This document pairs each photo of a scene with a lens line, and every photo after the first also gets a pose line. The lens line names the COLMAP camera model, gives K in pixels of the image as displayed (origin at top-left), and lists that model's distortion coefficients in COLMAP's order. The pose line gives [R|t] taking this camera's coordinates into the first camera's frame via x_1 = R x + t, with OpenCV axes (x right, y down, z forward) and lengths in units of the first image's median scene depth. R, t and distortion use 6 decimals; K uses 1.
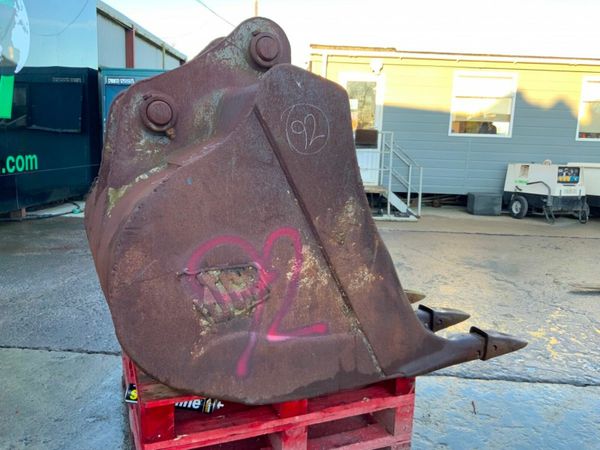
lens RADIAL K [[504.8, 0, 301.4], [0, 504.8, 224.0], [0, 0, 1]] dist [0.044604, -0.047362]
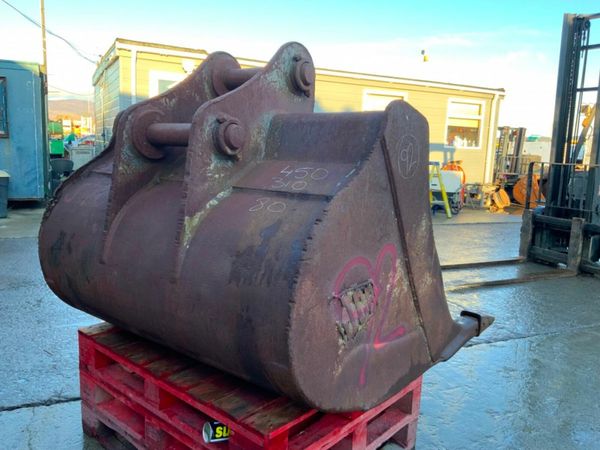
lens RADIAL K [[504.8, 0, 302.2], [0, 504.8, 223.4], [0, 0, 1]] dist [0.044604, -0.047362]
pose [[0.895994, -0.064400, 0.439372, -0.621730], [0.062223, 0.997874, 0.019373, -0.066232], [-0.439686, 0.009981, 0.898096, 0.079236]]
